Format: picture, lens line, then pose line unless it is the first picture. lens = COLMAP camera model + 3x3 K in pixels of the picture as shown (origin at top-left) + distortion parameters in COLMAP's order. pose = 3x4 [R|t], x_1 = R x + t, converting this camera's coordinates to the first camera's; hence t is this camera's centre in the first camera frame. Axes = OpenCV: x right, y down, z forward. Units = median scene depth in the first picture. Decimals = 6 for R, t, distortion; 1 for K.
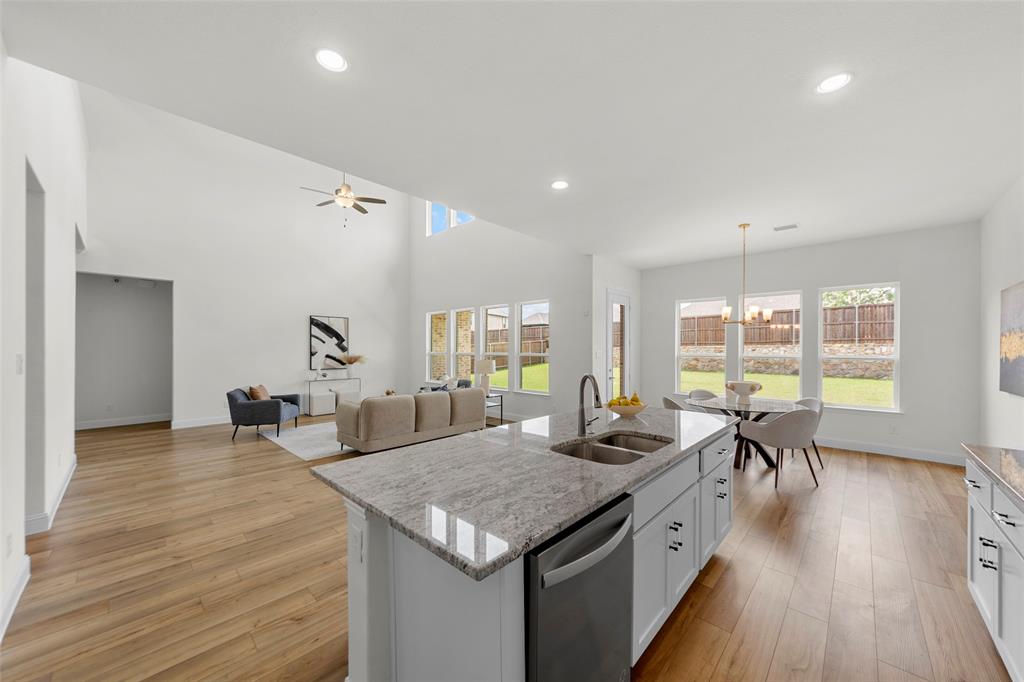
lens RADIAL K [[375.4, 0, 516.5], [0, 375.4, 349.8], [0, 0, 1]] dist [-0.004399, 0.000342]
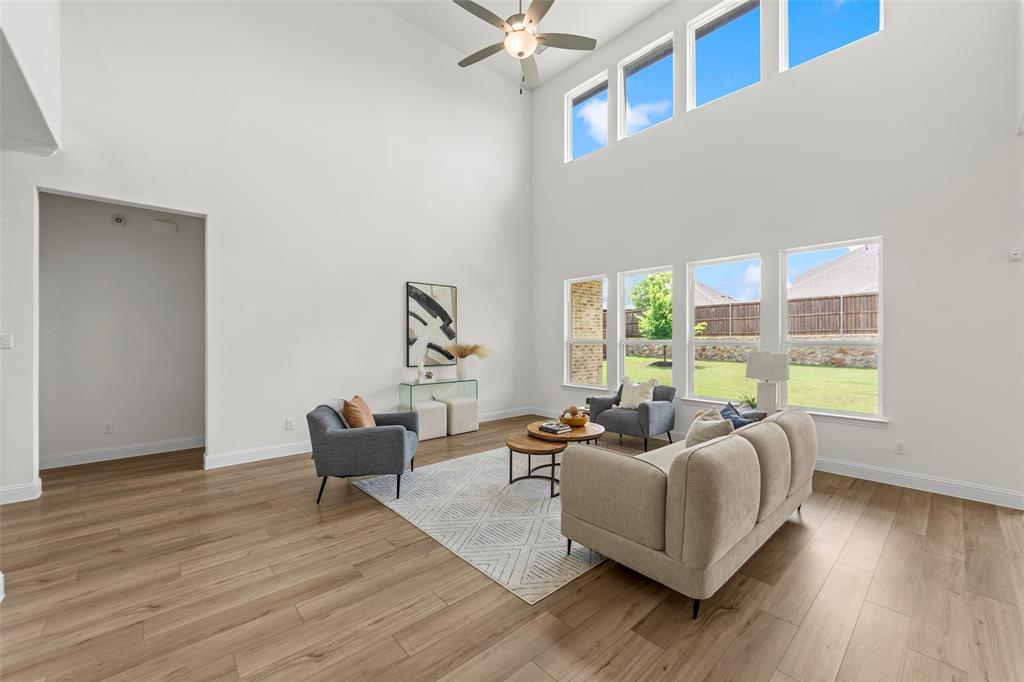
lens RADIAL K [[409.2, 0, 516.4], [0, 409.2, 343.6], [0, 0, 1]] dist [-0.001310, -0.000527]
pose [[0.996584, -0.000265, -0.082581, -0.293119], [0.000820, 0.999977, 0.006685, 0.009090], [0.082577, -0.006730, 0.996562, 0.308073]]
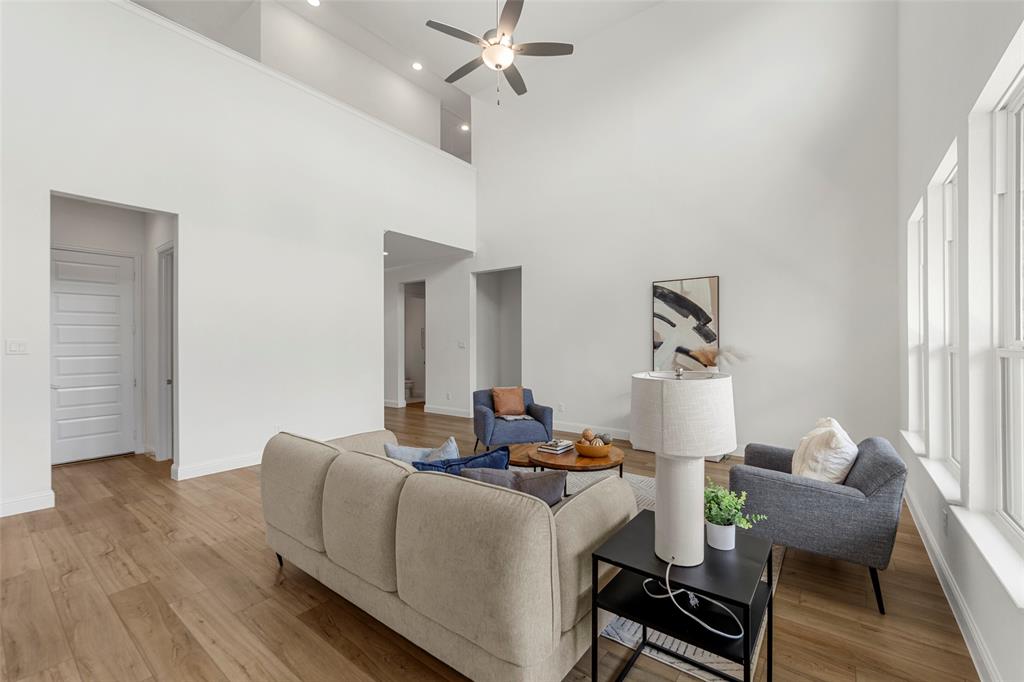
lens RADIAL K [[423.8, 0, 517.8], [0, 423.8, 346.6], [0, 0, 1]] dist [-0.018542, 0.000028]
pose [[0.115269, -0.000176, -0.993334, 0.094729], [0.004933, 0.999988, 0.000396, 0.010576], [0.993322, -0.004946, 0.115268, 0.673080]]
